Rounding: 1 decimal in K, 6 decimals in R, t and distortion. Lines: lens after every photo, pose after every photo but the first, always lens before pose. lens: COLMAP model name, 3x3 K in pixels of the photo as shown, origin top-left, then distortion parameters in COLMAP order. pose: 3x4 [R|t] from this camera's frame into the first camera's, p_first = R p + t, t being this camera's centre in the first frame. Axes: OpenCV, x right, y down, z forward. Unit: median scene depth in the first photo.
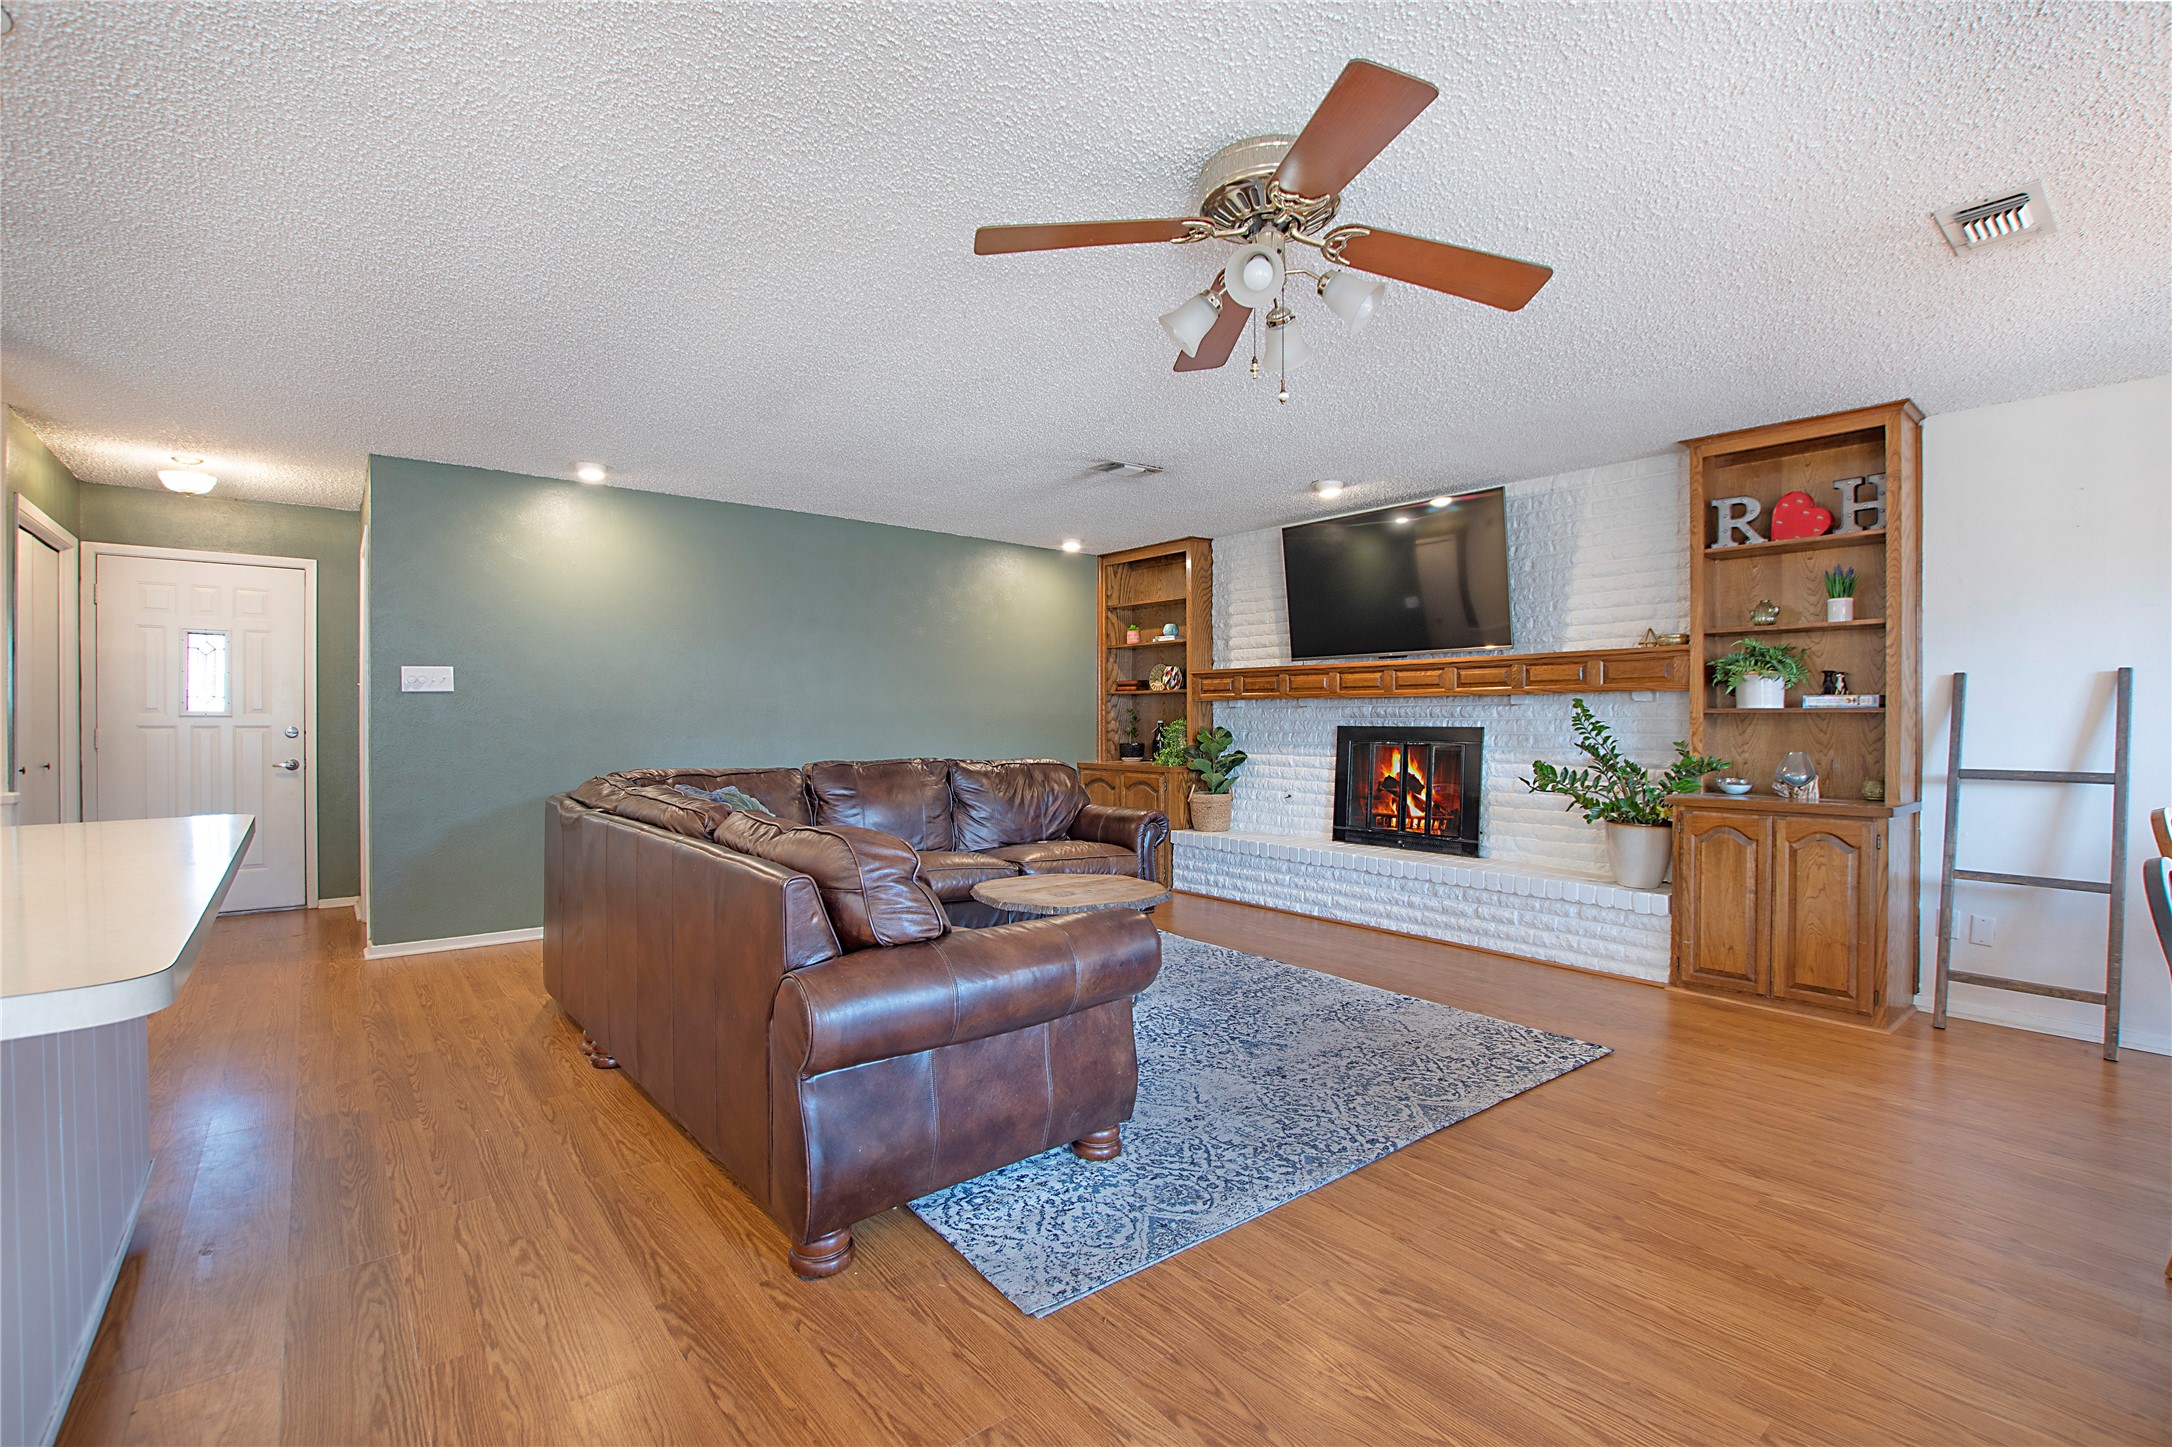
lens RADIAL K [[964.2, 0, 1086.0], [0, 964.2, 723.5], [0, 0, 1]] dist [-0.030835, 0.006149]
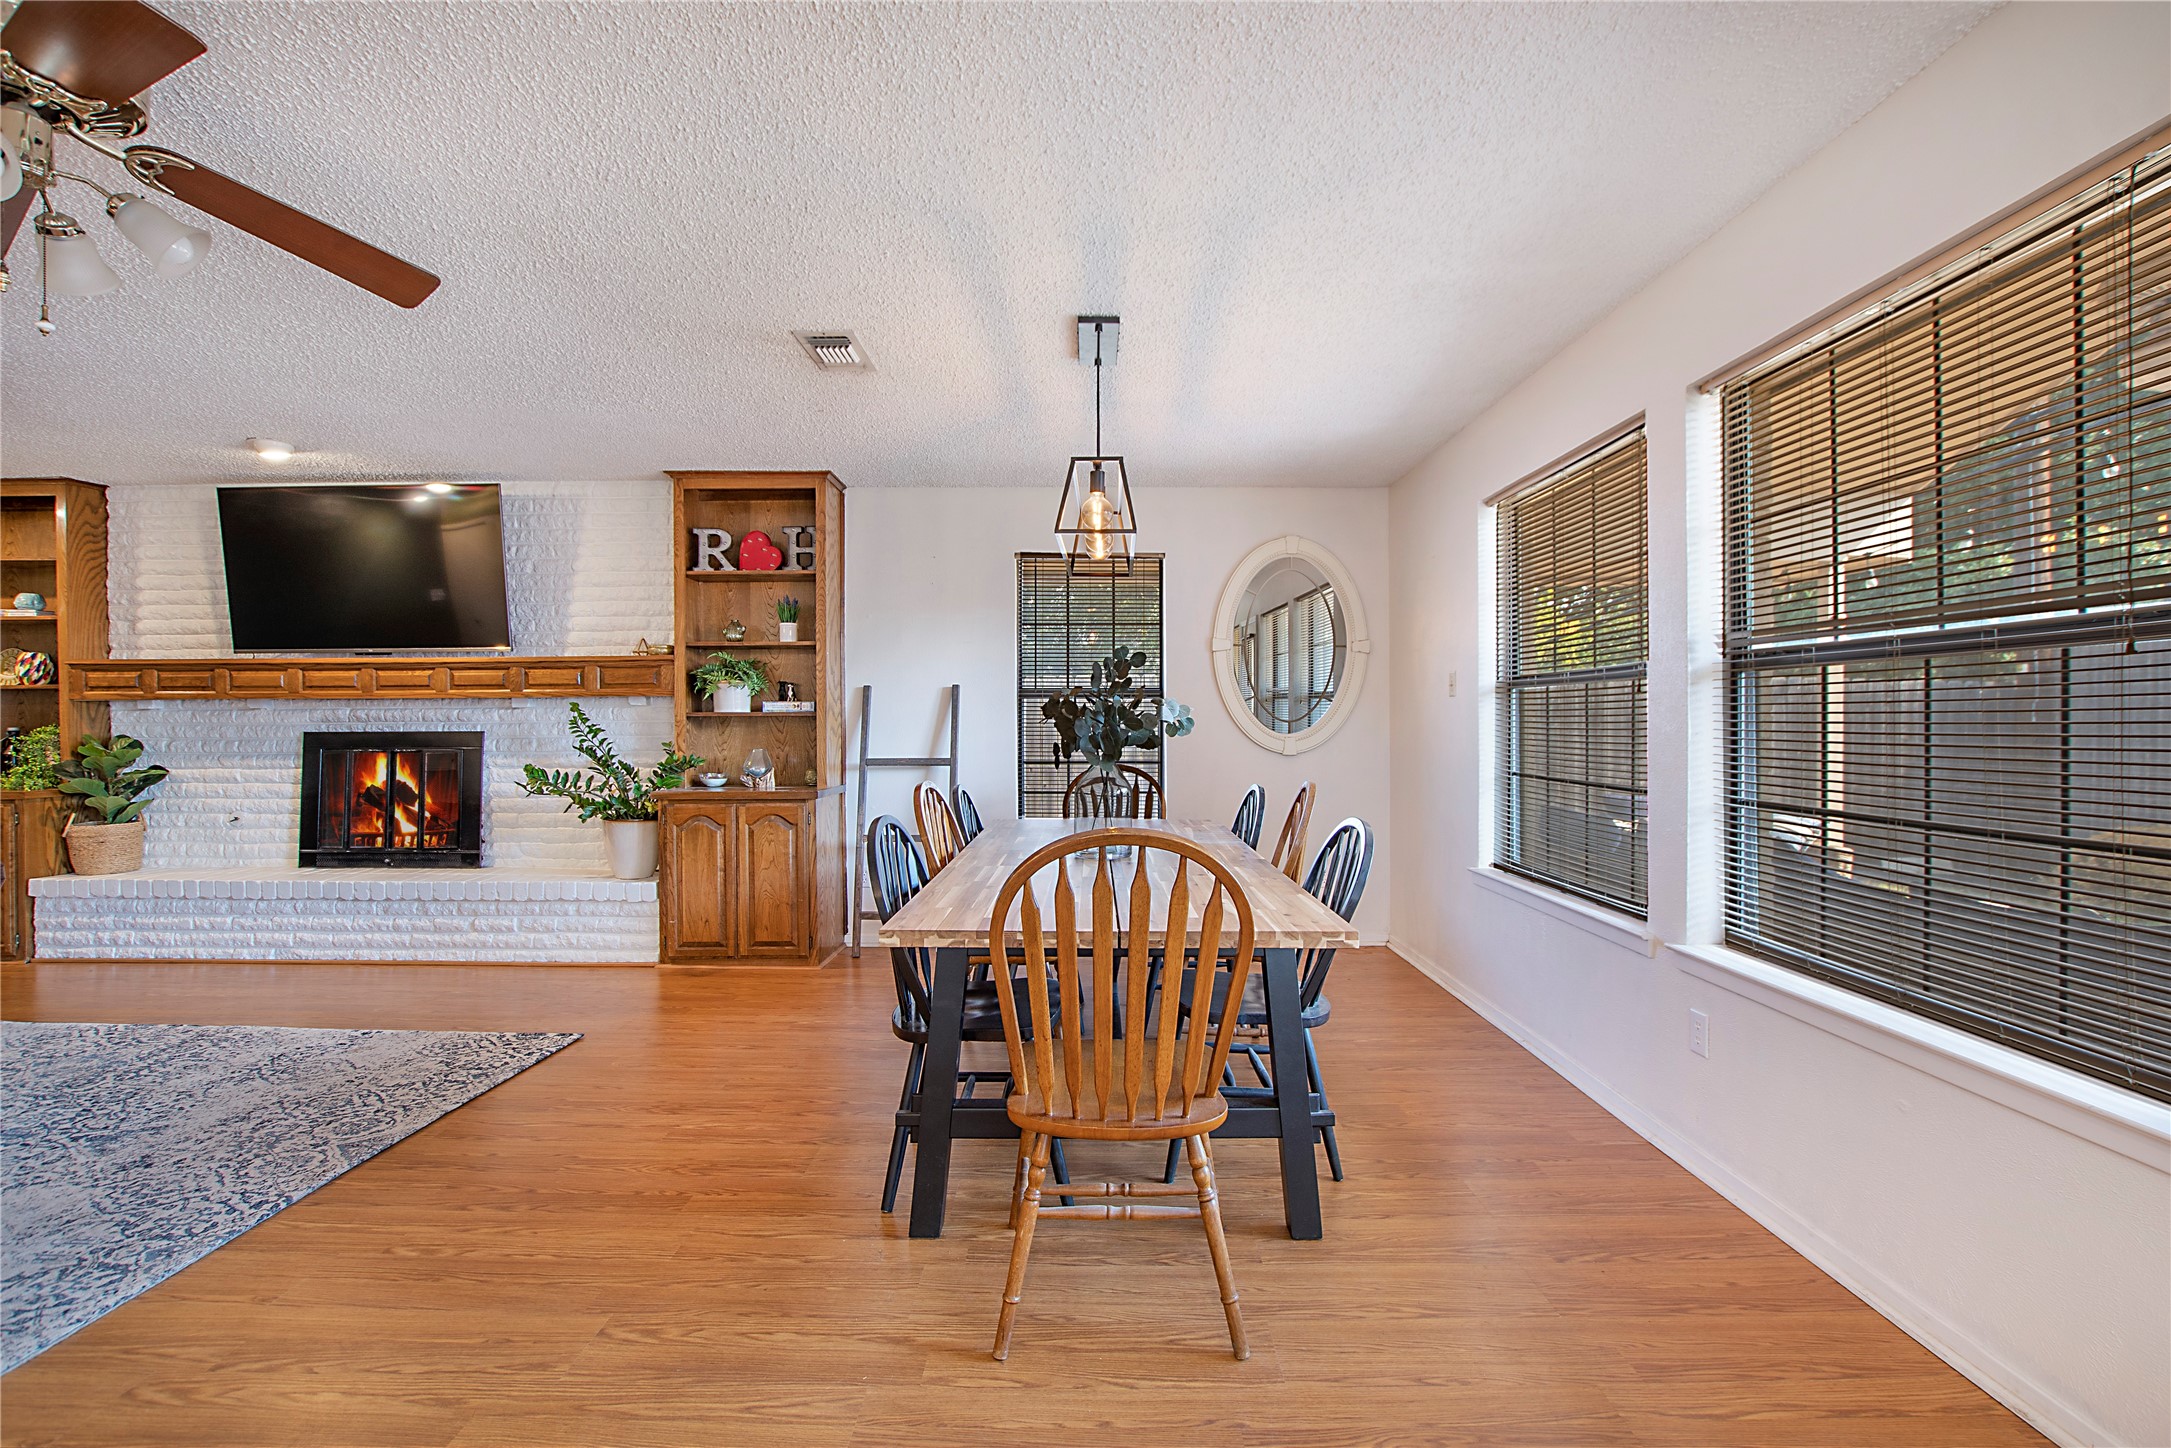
lens RADIAL K [[963.8, 0, 1085.5], [0, 963.8, 724.0], [0, 0, 1]] dist [-0.030835, 0.006149]
pose [[0.635160, -0.006392, 0.772354, 0.072897], [0.008759, 0.999961, 0.001073, 0.001012], [-0.772331, 0.006083, 0.635191, -0.083707]]
